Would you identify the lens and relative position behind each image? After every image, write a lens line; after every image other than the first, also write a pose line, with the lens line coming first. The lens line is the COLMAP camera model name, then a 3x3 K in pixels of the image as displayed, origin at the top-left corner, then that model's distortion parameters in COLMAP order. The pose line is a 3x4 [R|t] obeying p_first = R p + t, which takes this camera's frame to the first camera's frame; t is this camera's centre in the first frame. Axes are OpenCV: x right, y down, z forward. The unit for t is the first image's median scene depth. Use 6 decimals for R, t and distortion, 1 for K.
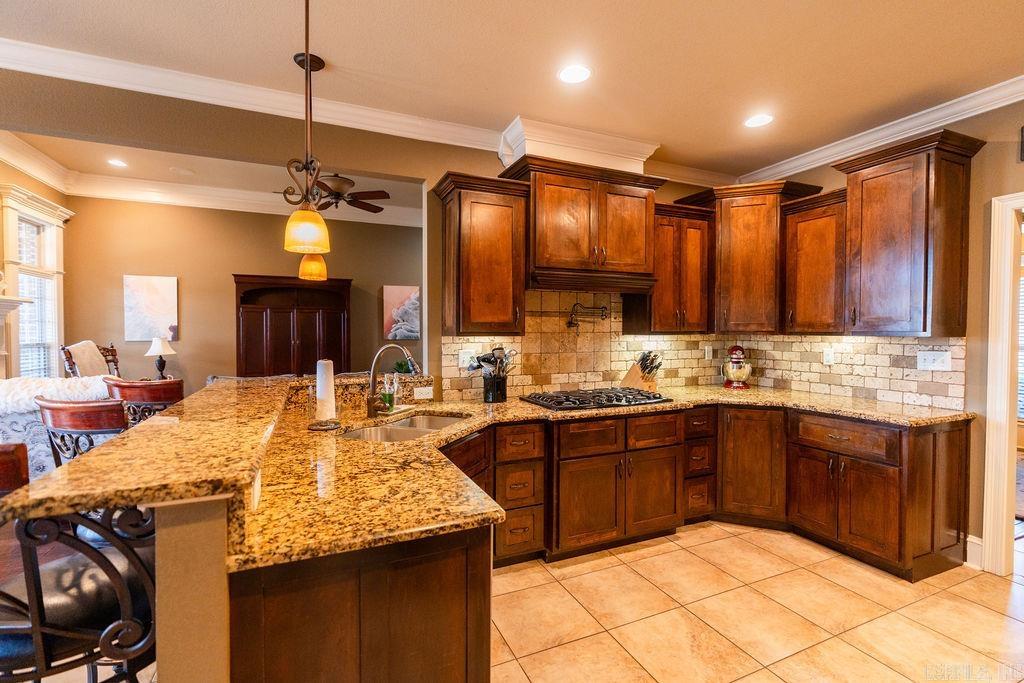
lens RADIAL K [[454.5, 0, 509.6], [0, 454.5, 340.7], [0, 0, 1]] dist [-0.002127, 0.000265]
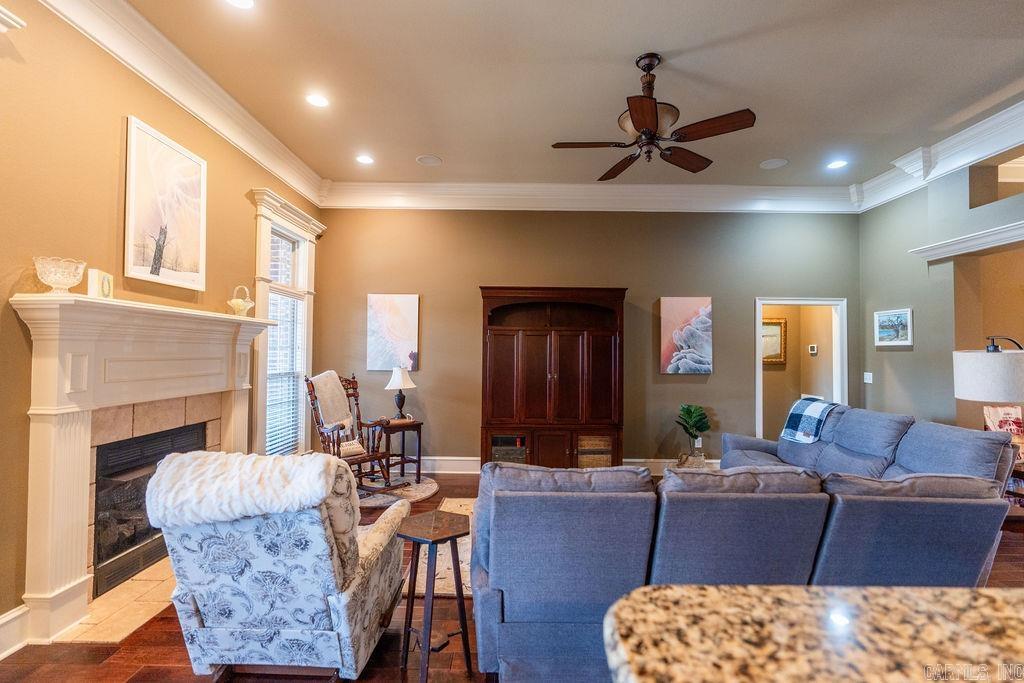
lens RADIAL K [[454.5, 0, 511.5], [0, 454.5, 342.7], [0, 0, 1]] dist [-0.002127, 0.000265]
pose [[0.916970, -0.001568, -0.398953, -0.268021], [-0.017776, 0.998839, -0.044783, -0.019217], [0.398560, 0.048157, 0.915877, 0.337901]]
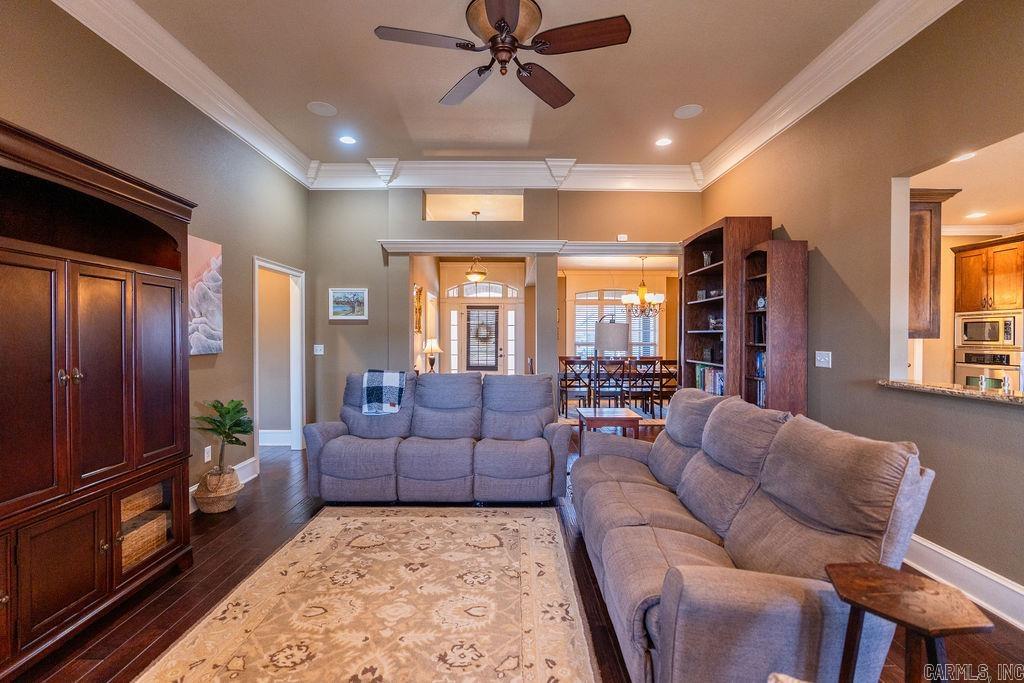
lens RADIAL K [[454.5, 0, 509.4], [0, 454.5, 338.9], [0, 0, 1]] dist [-0.002127, 0.000265]
pose [[0.396100, -0.007153, 0.918180, -0.692406], [0.020476, 0.999790, -0.001044, -0.015854], [-0.917979, 0.019214, 0.396163, 0.700074]]
